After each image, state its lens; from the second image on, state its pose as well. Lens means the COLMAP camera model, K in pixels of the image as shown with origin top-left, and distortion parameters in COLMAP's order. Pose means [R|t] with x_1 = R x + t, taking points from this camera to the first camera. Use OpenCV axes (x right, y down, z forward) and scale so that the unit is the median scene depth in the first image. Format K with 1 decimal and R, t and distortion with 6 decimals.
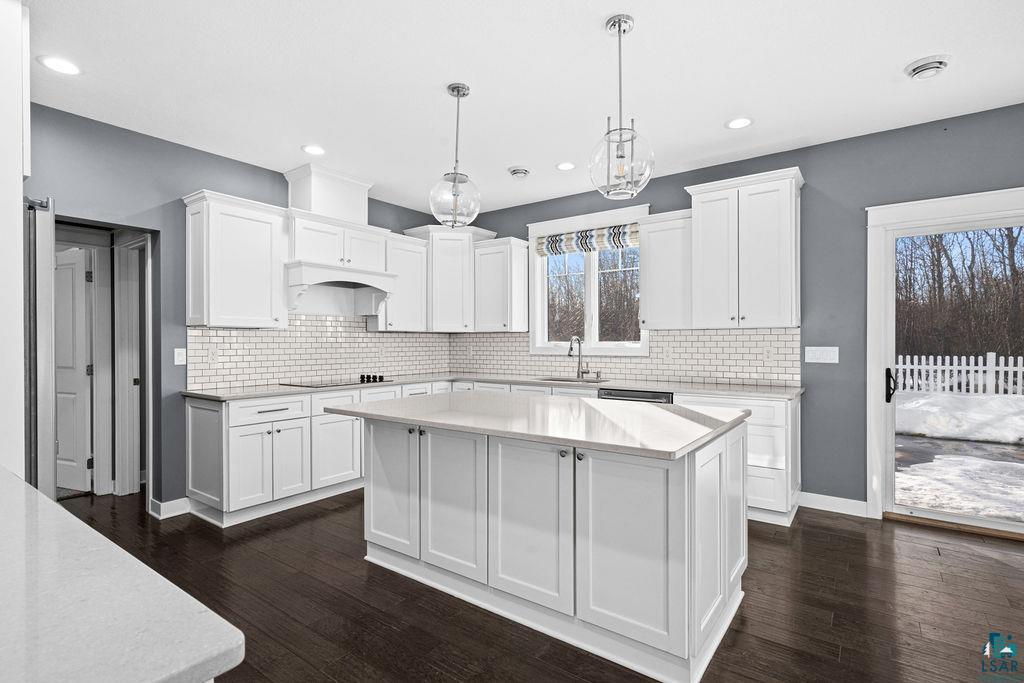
lens RADIAL K [[494.1, 0, 512.0], [0, 494.1, 341.5], [0, 0, 1]] dist [0.000085, -0.000044]
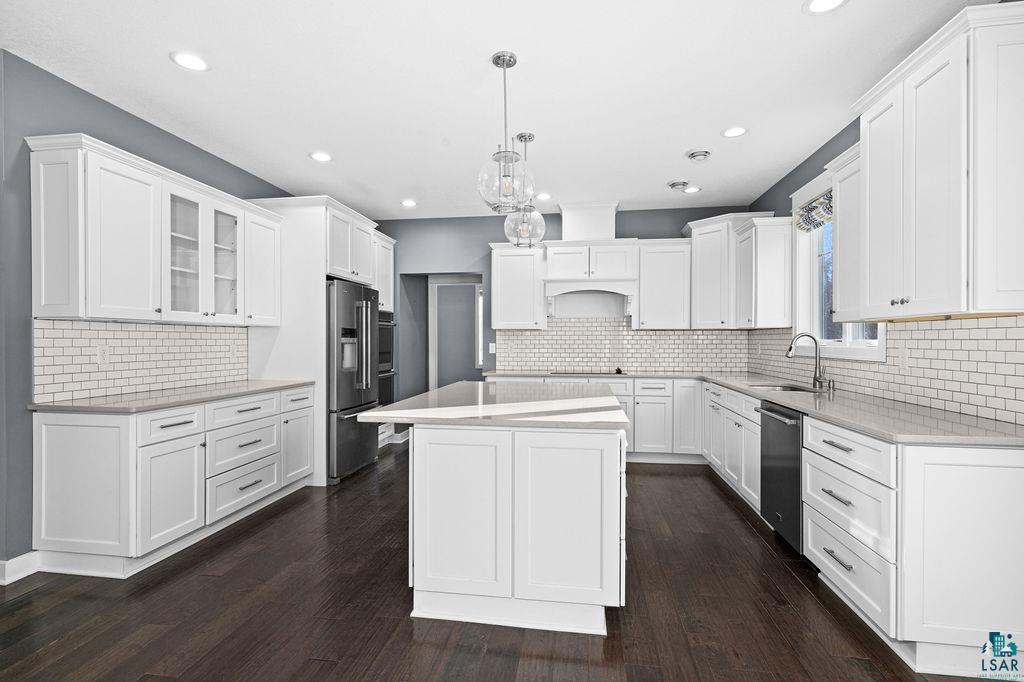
lens RADIAL K [[494.1, 0, 512.0], [0, 494.1, 341.0], [0, 0, 1]] dist [0.000085, -0.000044]
pose [[0.461201, 0.005046, -0.887281, 0.623159], [0.000094, 0.999984, 0.005737, -0.001771], [0.887296, -0.002730, 0.461193, 0.249743]]
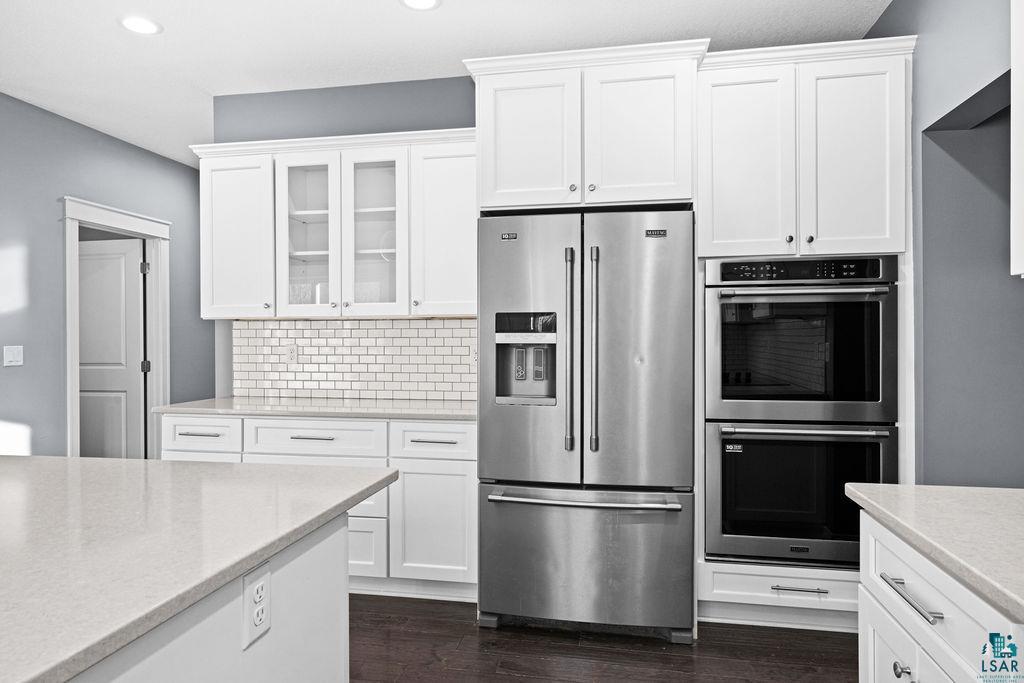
lens RADIAL K [[629.1, 0, 512.0], [0, 629.1, 341.5], [0, 0, 1]] dist [0.015514, 0.000674]
pose [[-0.902094, 0.006381, -0.431493, -0.121679], [0.006964, 0.999976, 0.000229, 0.005288], [0.431484, -0.002799, -0.902116, 0.931145]]
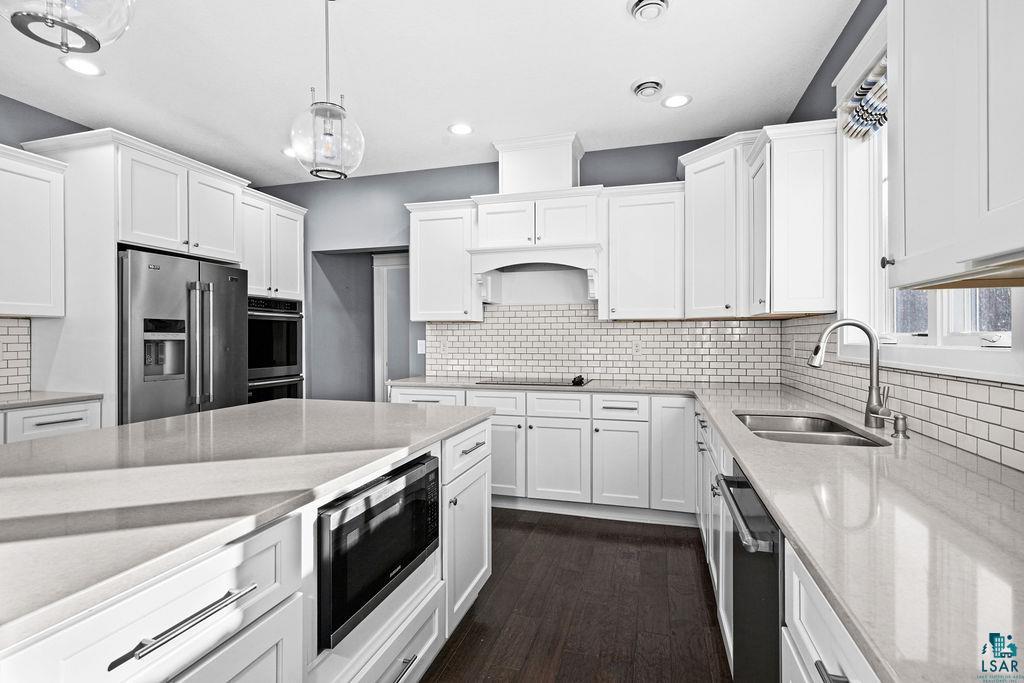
lens RADIAL K [[495.4, 0, 510.9], [0, 495.4, 337.5], [0, 0, 1]] dist [-0.000569, 0.000180]
pose [[0.331135, 0.002537, -0.943580, 0.427385], [0.002657, 0.999990, 0.003621, 0.002798], [0.943580, -0.003706, 0.331125, 0.639694]]
